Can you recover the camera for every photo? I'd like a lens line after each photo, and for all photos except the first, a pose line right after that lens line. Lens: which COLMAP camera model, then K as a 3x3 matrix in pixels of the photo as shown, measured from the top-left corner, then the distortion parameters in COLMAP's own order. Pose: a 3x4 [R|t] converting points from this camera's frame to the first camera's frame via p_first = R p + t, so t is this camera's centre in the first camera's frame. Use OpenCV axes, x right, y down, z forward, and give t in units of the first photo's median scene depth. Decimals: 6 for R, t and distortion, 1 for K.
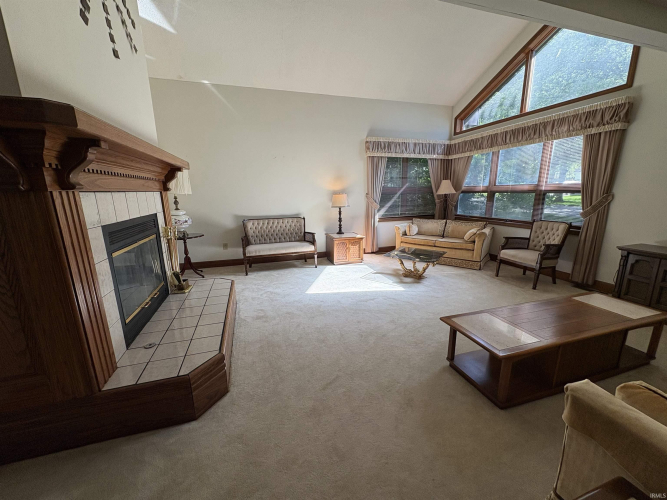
lens RADIAL K [[265.2, 0, 331.4], [0, 265.2, 248.3], [0, 0, 1]] dist [0.000261, -0.000013]
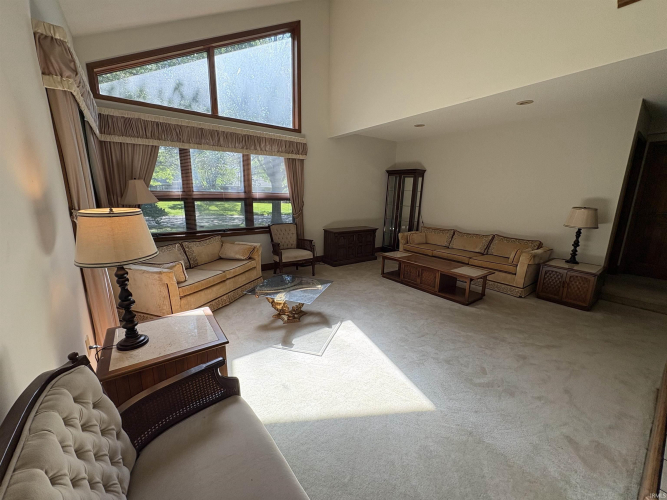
lens RADIAL K [[265.2, 0, 333.9], [0, 265.2, 250.9], [0, 0, 1]] dist [0.000261, -0.000013]
pose [[-0.336438, -0.188141, 0.922720, -0.375815], [0.189233, 0.946346, 0.261955, -0.241477], [-0.922497, 0.262741, -0.282784, 1.074845]]
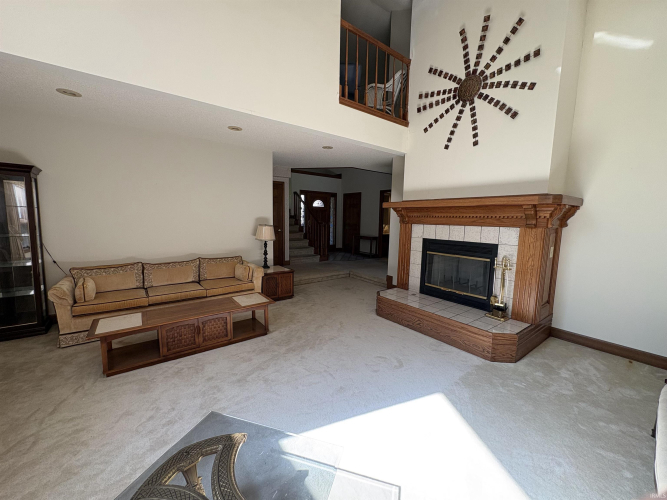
lens RADIAL K [[265.2, 0, 339.0], [0, 265.2, 247.7], [0, 0, 1]] dist [0.000261, -0.000013]
pose [[-0.937621, 0.037689, -0.345611, 0.281980], [-0.078852, 0.945145, 0.316990, -0.285052], [0.338600, 0.324468, -0.883216, 1.176864]]
